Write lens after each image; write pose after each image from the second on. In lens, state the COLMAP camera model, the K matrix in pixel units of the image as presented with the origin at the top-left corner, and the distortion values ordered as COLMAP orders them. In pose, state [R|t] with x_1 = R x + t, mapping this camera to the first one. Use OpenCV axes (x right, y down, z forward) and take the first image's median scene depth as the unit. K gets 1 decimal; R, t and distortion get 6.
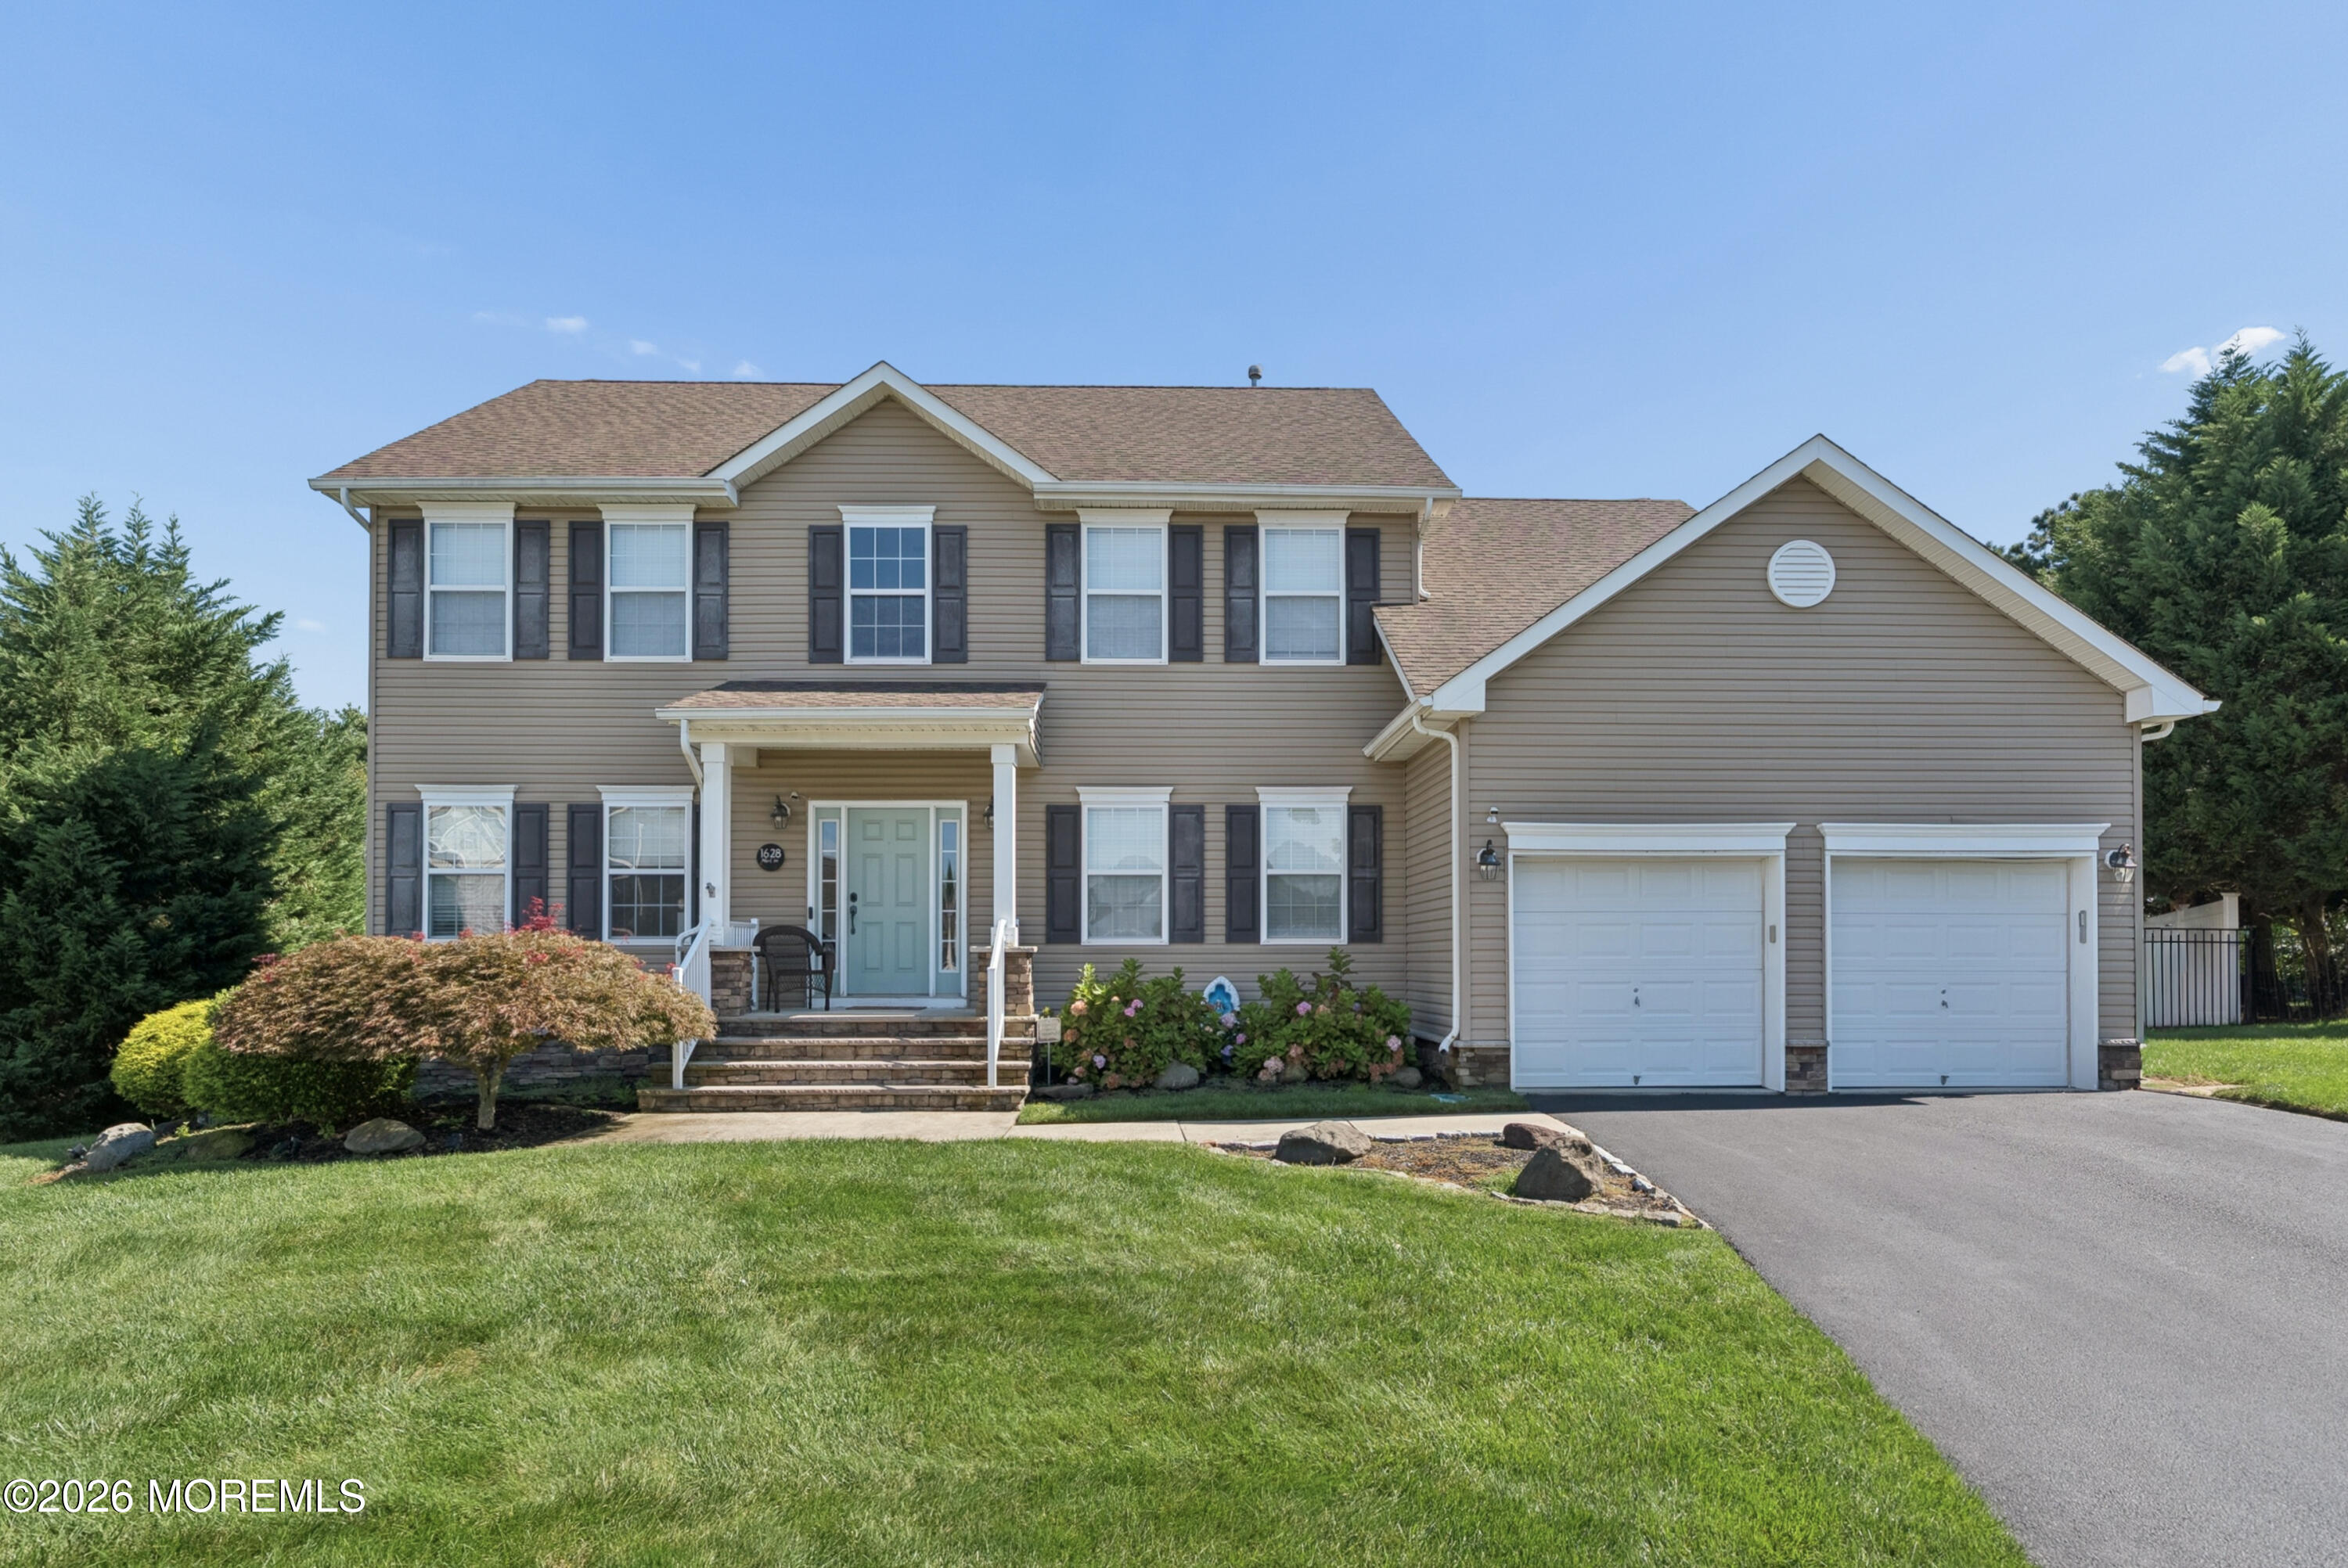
lens RADIAL K [[1050.4, 0, 1206.7], [0, 1050.4, 873.5], [0, 0, 1]] dist [-0.006561, 0.002355]
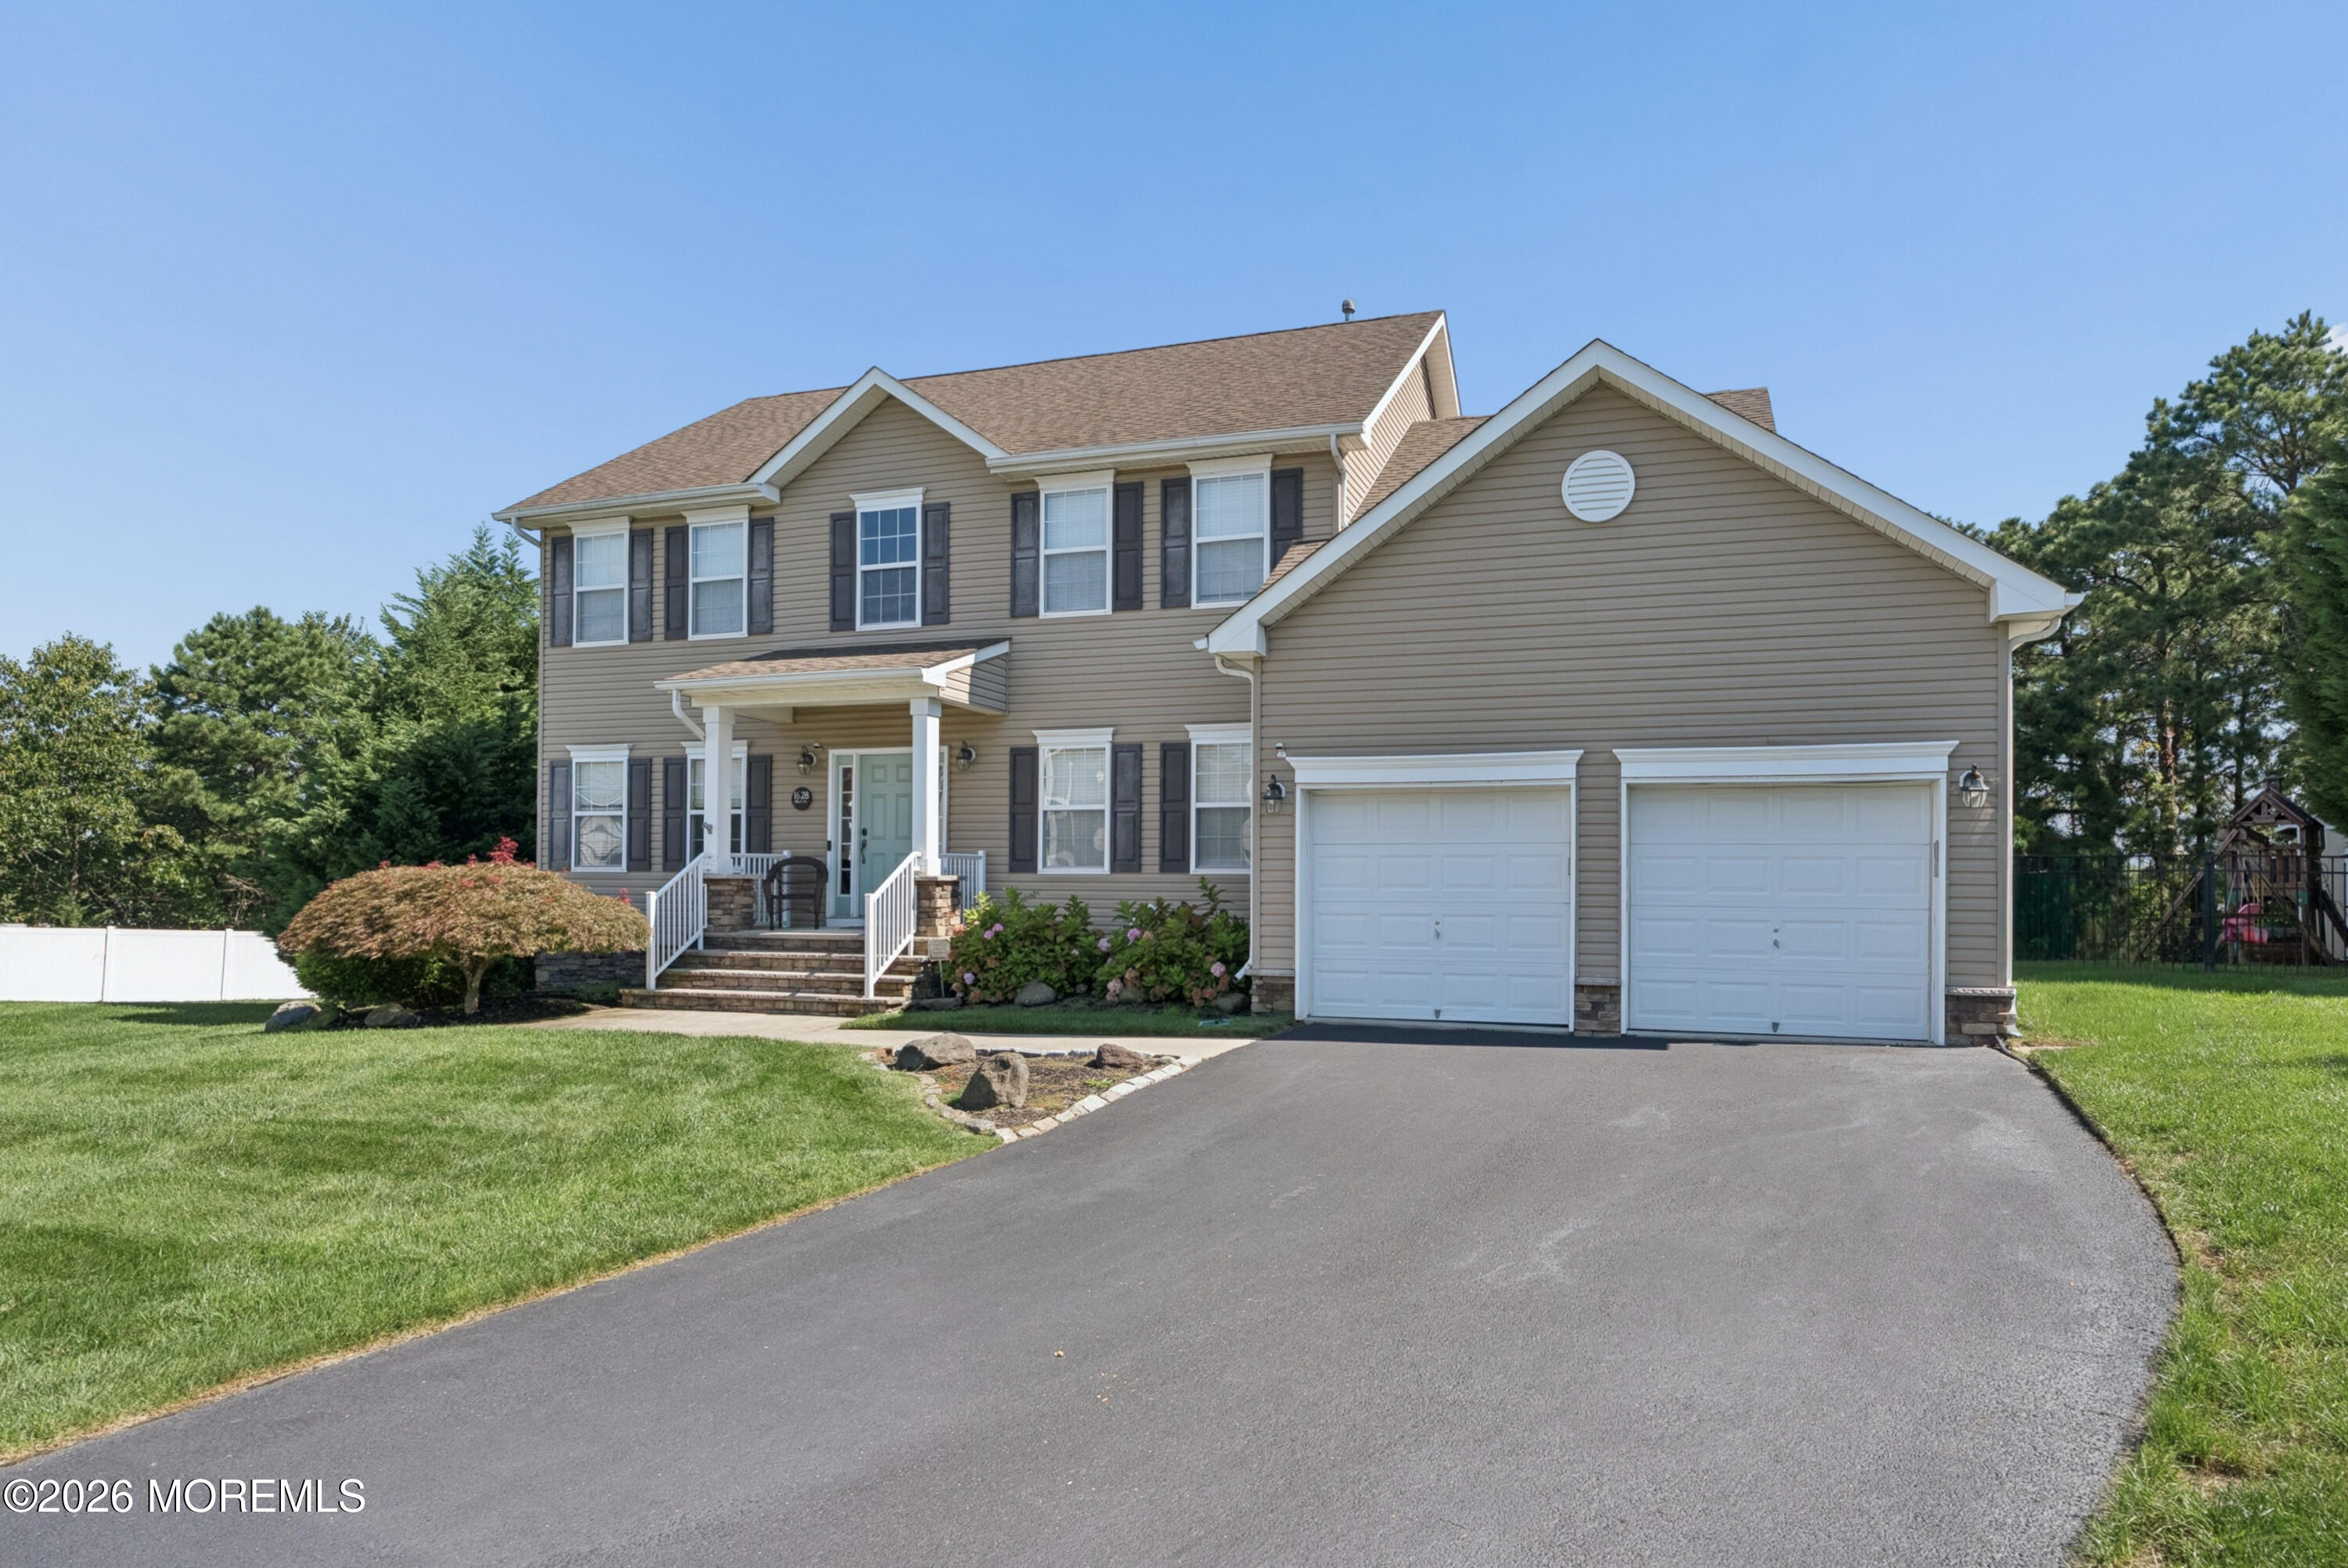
lens RADIAL K [[1050.4, 0, 1262.8], [0, 1050.4, 800.3], [0, 0, 1]] dist [-0.006561, 0.002355]
pose [[0.963299, -0.015023, -0.268009, 0.437251], [0.015461, 0.999880, -0.000478, -0.005359], [0.267985, -0.003683, 0.963416, 0.002929]]
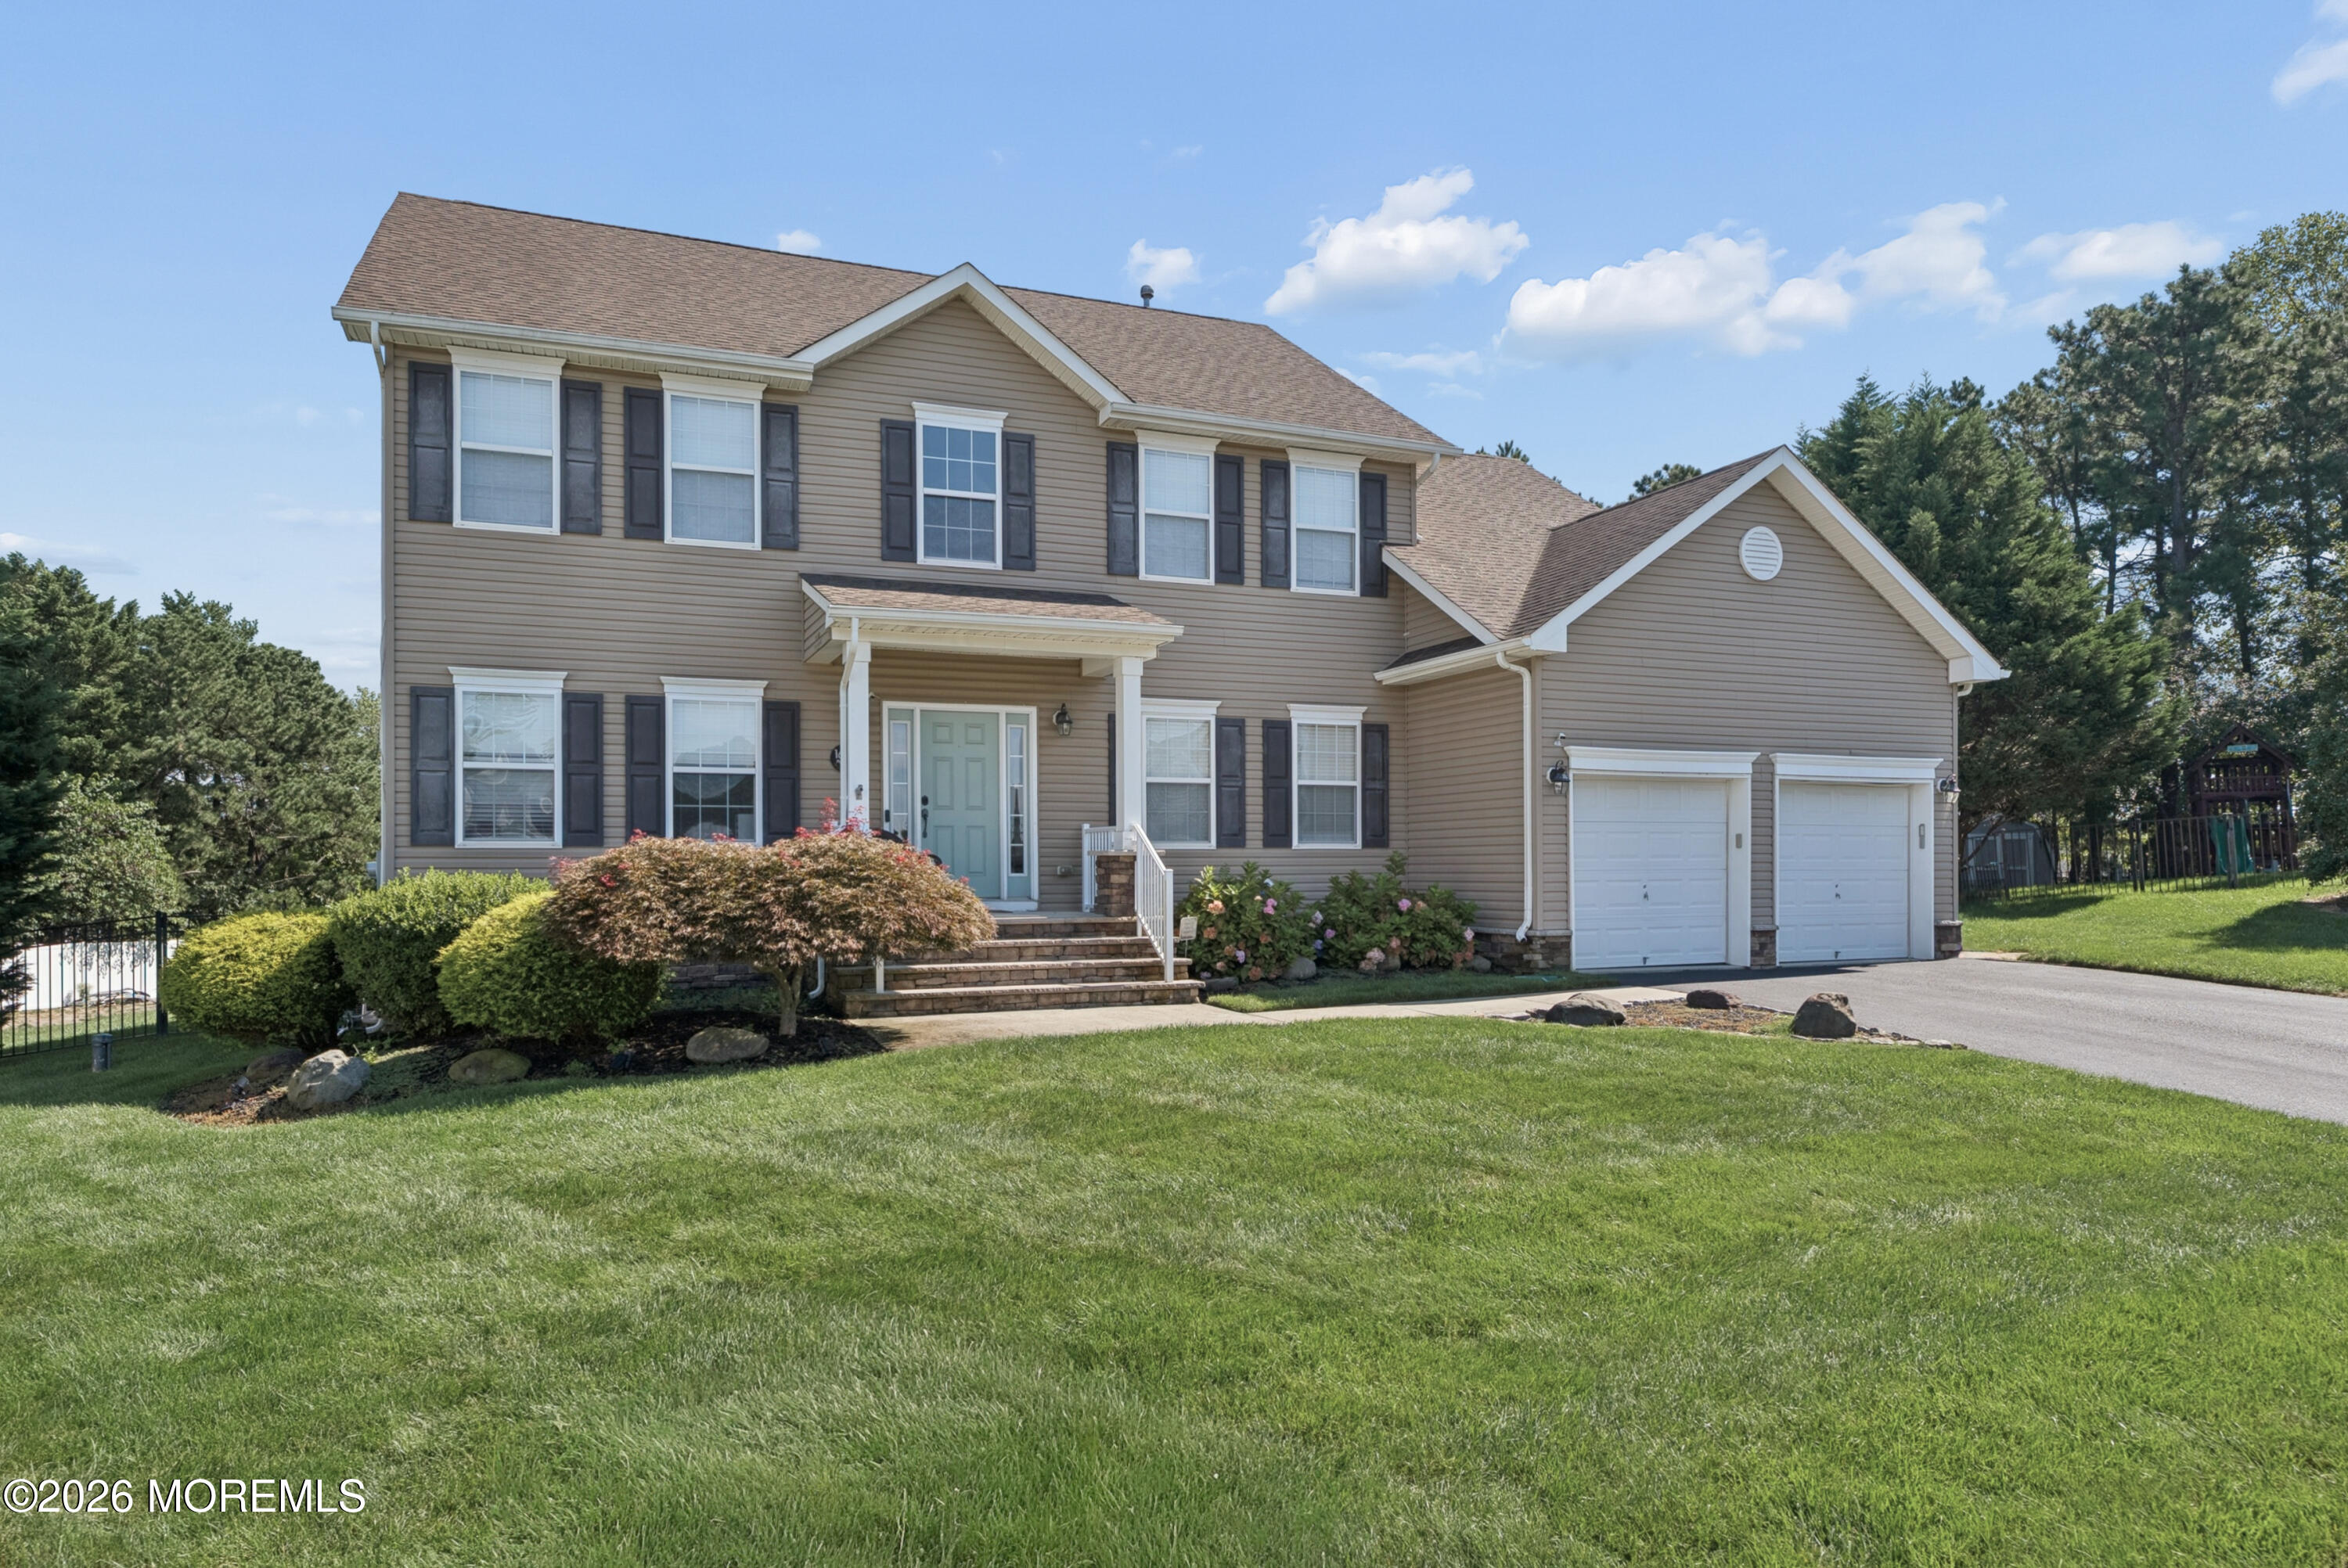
lens RADIAL K [[1074.4, 0, 1160.0], [0, 1074.4, 786.5], [0, 0, 1]] dist [-0.004311, -0.000436]
pose [[0.962132, 0.017277, 0.272037, -0.416602], [-0.019614, 0.999790, 0.005873, -0.000816], [-0.271878, -0.010986, 0.962269, -0.036191]]
